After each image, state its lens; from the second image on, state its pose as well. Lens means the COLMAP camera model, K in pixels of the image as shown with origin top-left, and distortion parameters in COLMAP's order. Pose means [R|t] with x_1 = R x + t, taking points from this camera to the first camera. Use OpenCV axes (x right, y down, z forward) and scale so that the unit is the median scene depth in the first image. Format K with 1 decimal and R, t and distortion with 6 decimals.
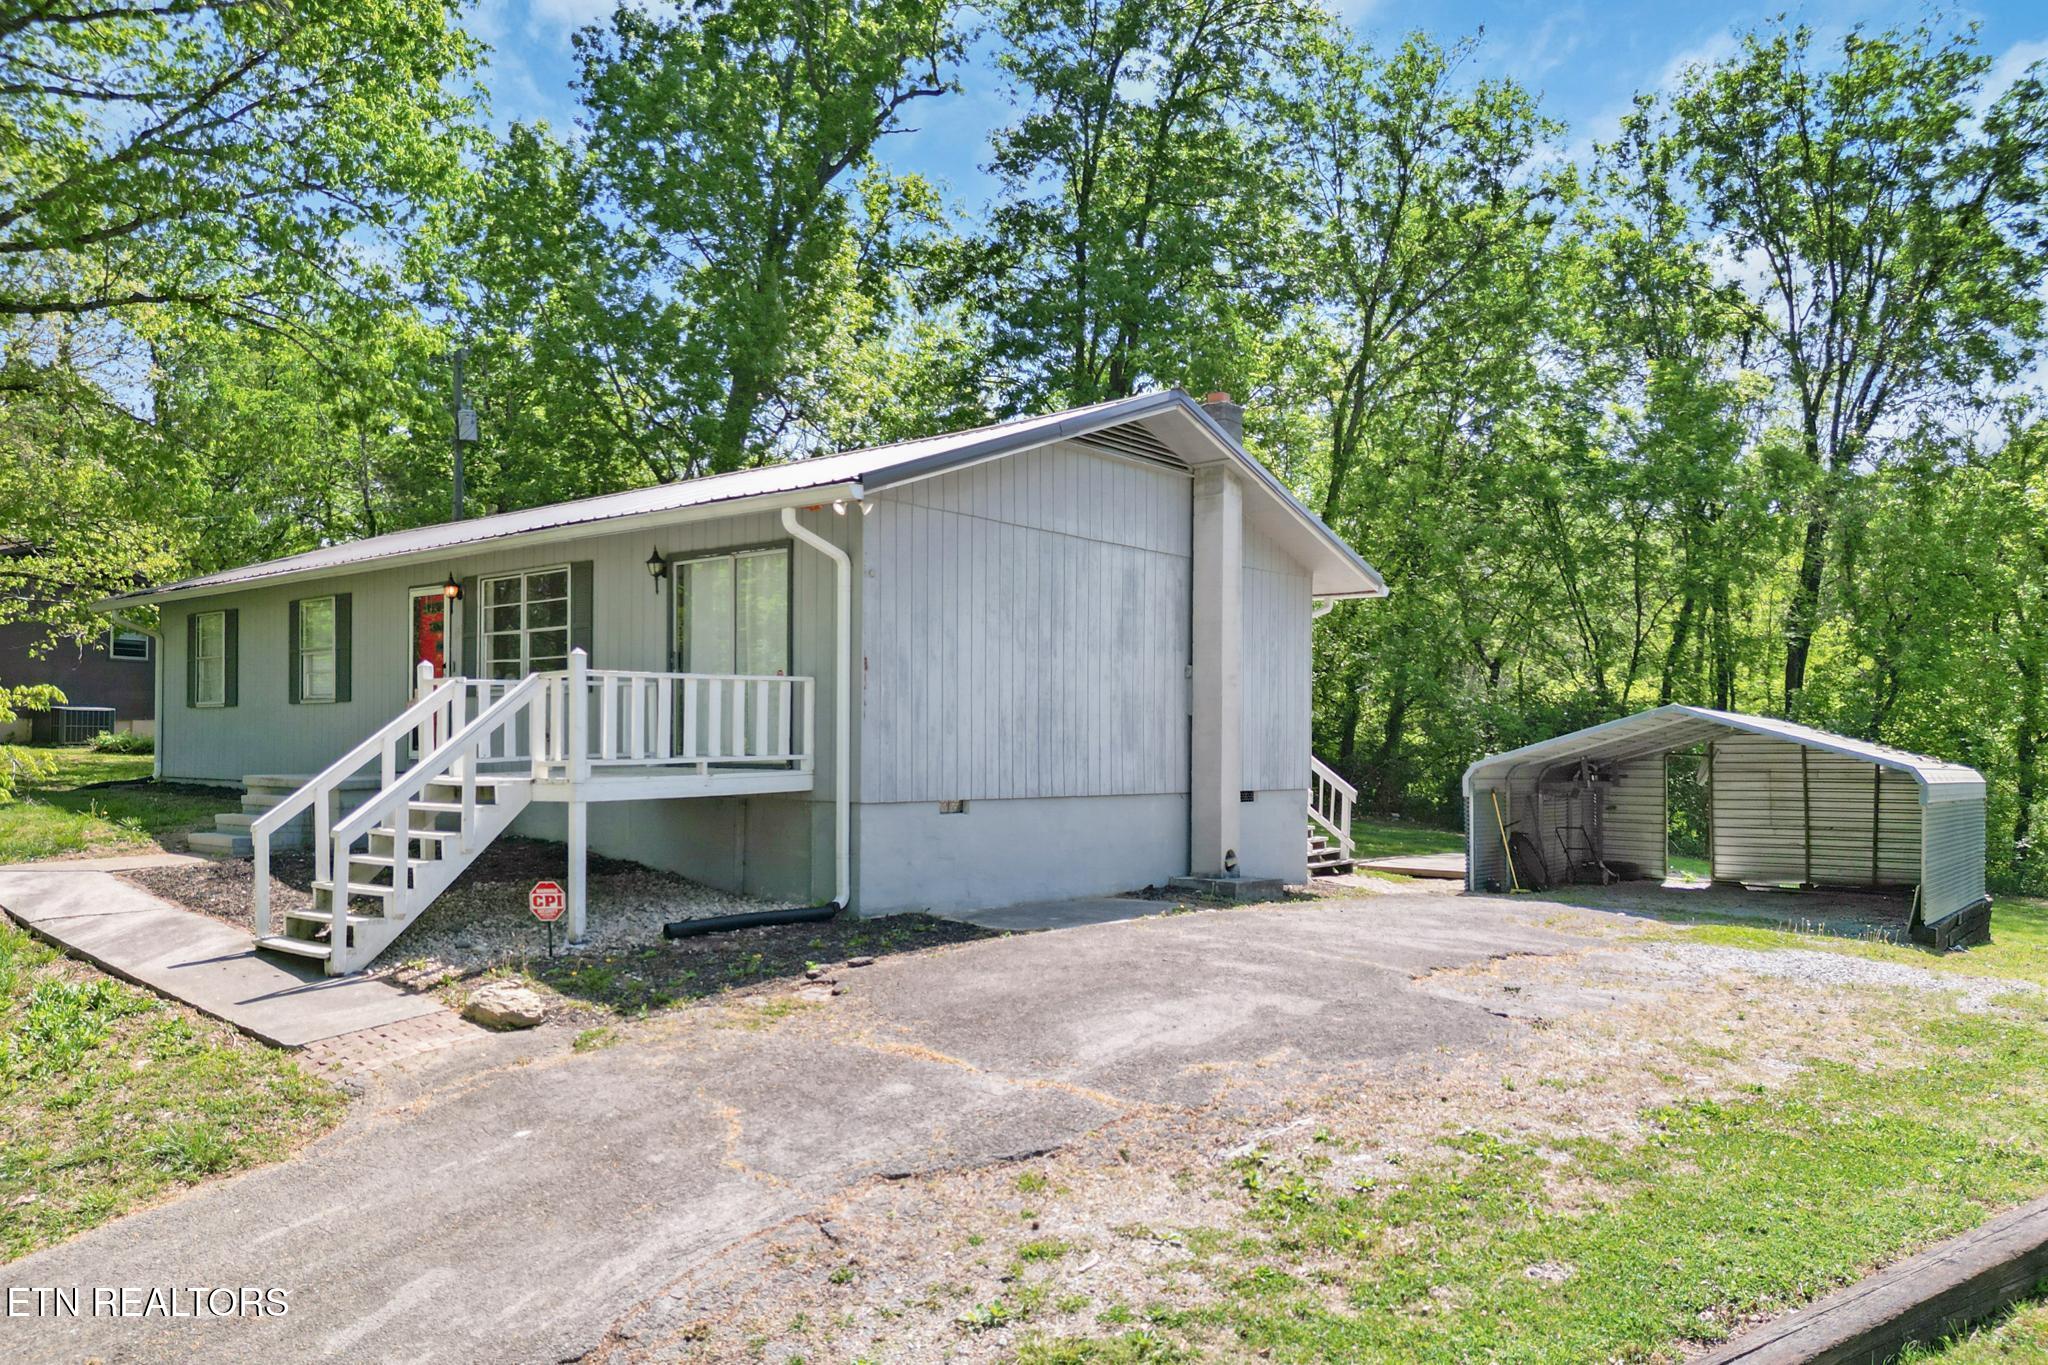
lens RADIAL K [[1443.1, 0, 1024.2], [0, 1443.1, 768.7], [0, 0, 1]] dist [0.098123, -0.071450]
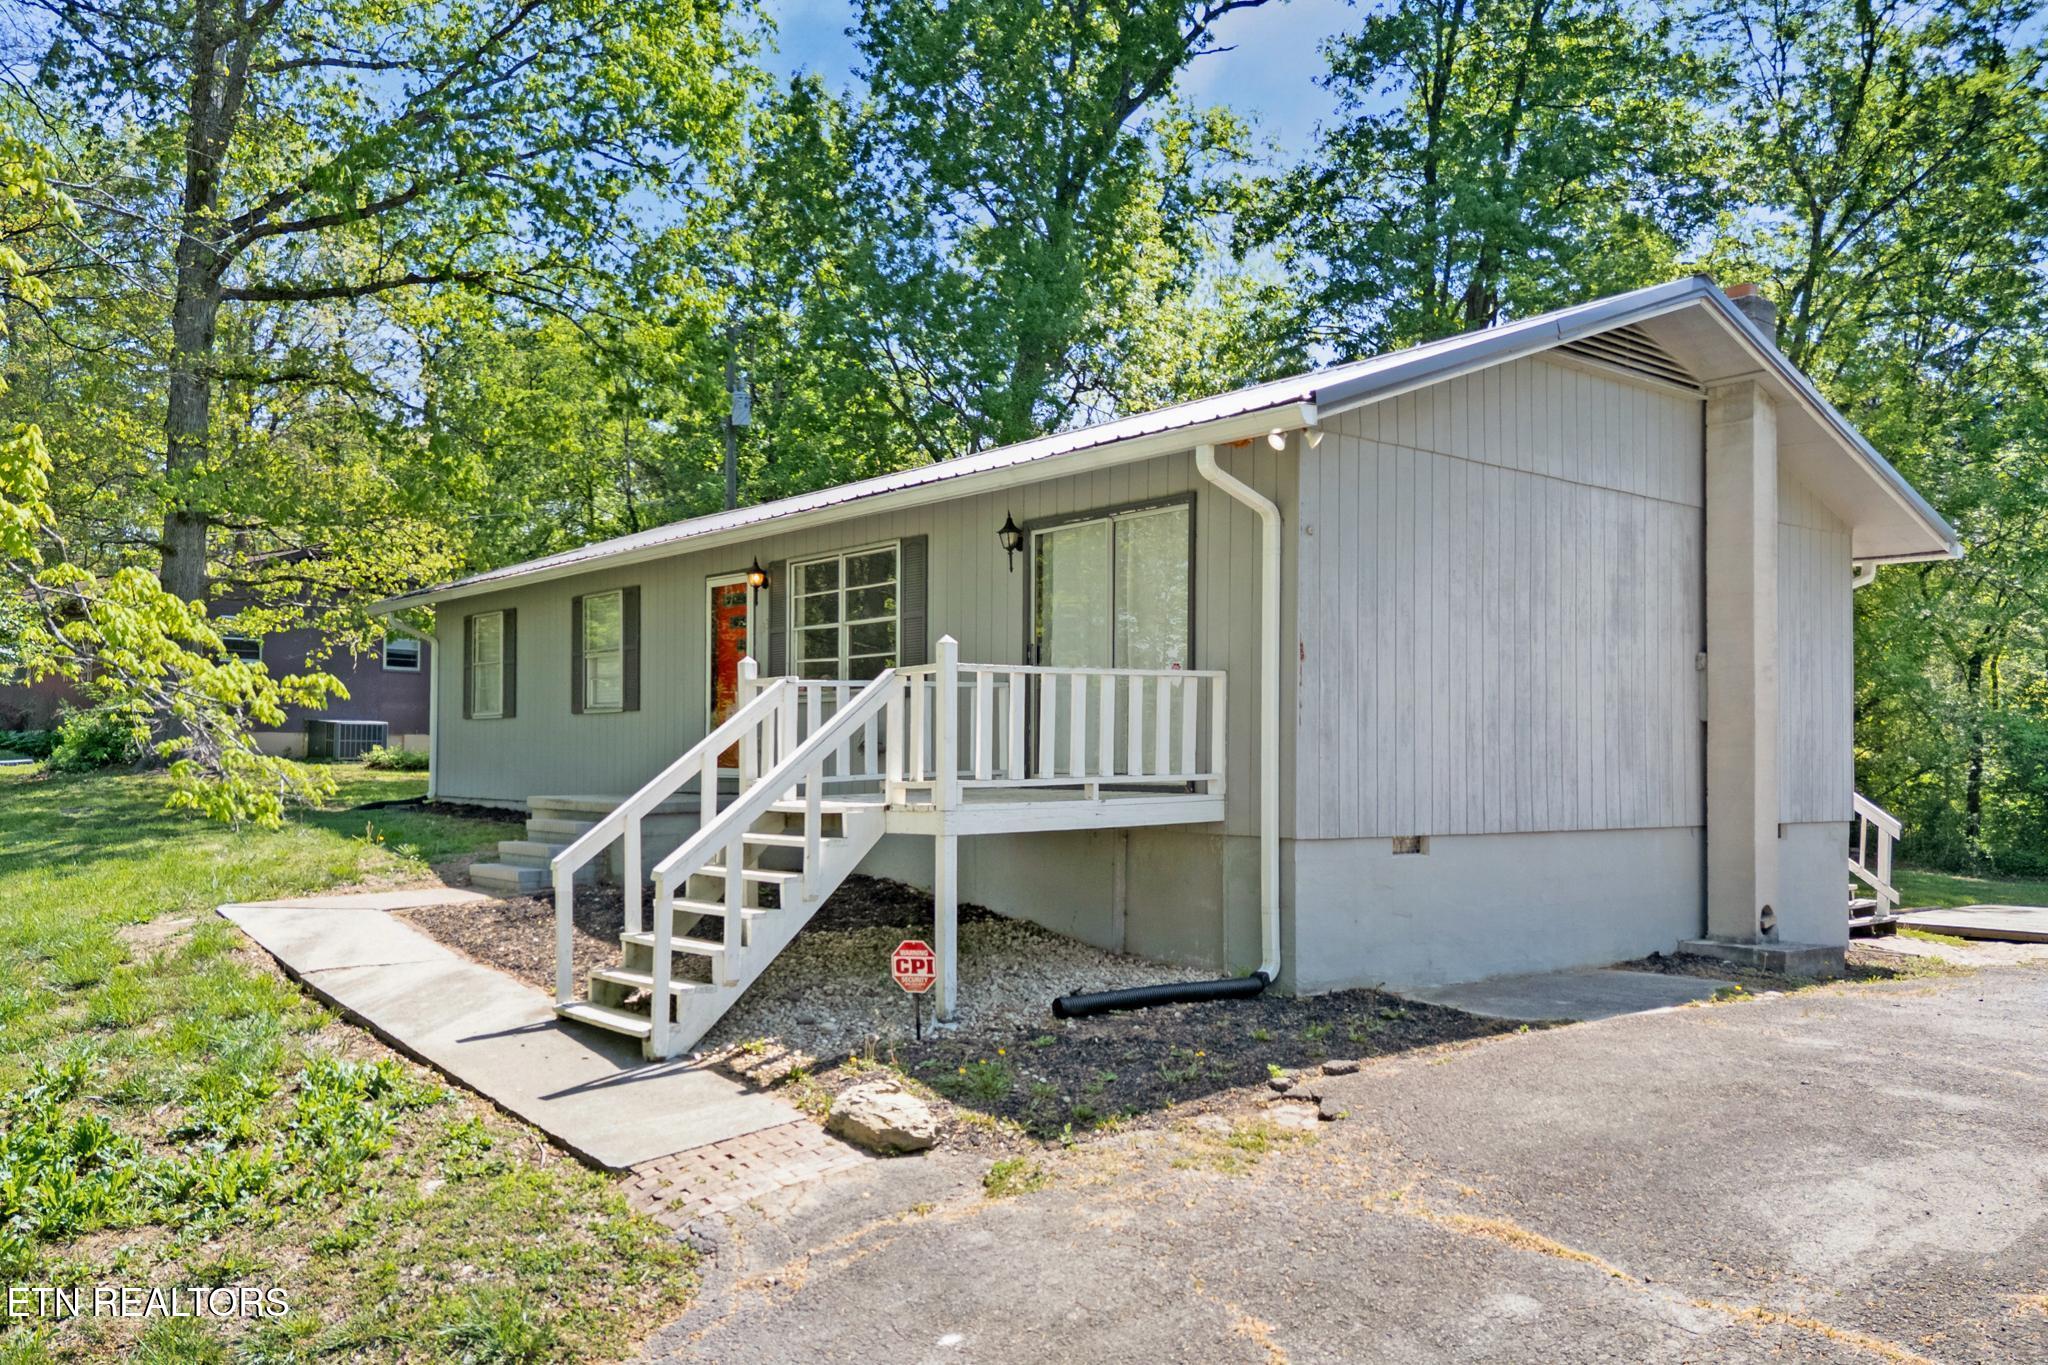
lens RADIAL K [[1590.9, 0, 1025.1], [0, 1590.9, 772.4], [0, 0, 1]] dist [0.138831, -0.150343]
pose [[0.985103, 0.001752, -0.171954, -0.088672], [-0.003443, 0.999949, -0.009541, -0.001705], [0.171928, 0.009991, 0.985059, 0.134131]]
